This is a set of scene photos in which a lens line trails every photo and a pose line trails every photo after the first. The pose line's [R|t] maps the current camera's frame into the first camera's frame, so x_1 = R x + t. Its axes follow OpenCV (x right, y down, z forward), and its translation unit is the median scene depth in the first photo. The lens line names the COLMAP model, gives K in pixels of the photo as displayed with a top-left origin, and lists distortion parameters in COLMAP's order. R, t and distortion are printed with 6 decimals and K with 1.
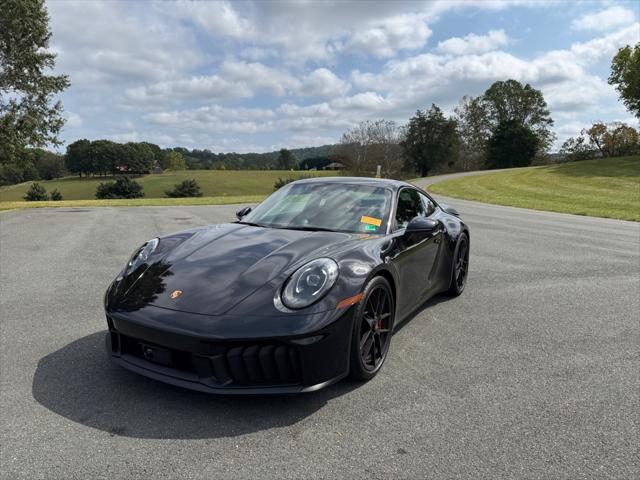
lens RADIAL K [[457.5, 0, 321.0], [0, 457.5, 241.6], [0, 0, 1]] dist [0.071621, -0.063869]
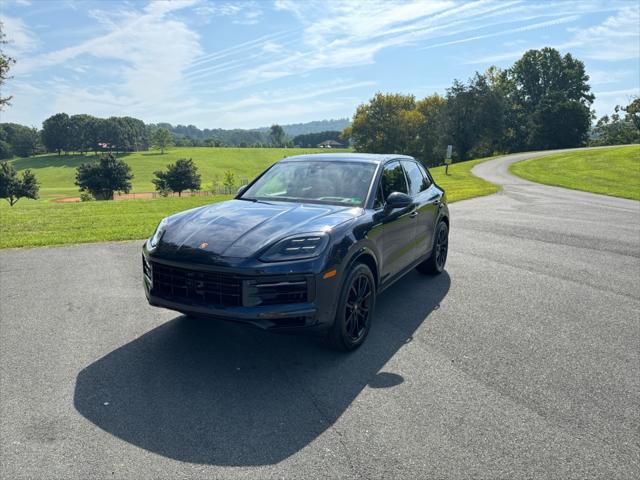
lens RADIAL K [[452.4, 0, 320.5], [0, 452.4, 241.5], [0, 0, 1]] dist [0.052235, -0.069733]
pose [[0.999368, -0.002478, 0.035454, -0.060186], [0.000690, 0.998730, 0.050373, -0.022241], [-0.035534, -0.050317, 0.998101, 0.125292]]
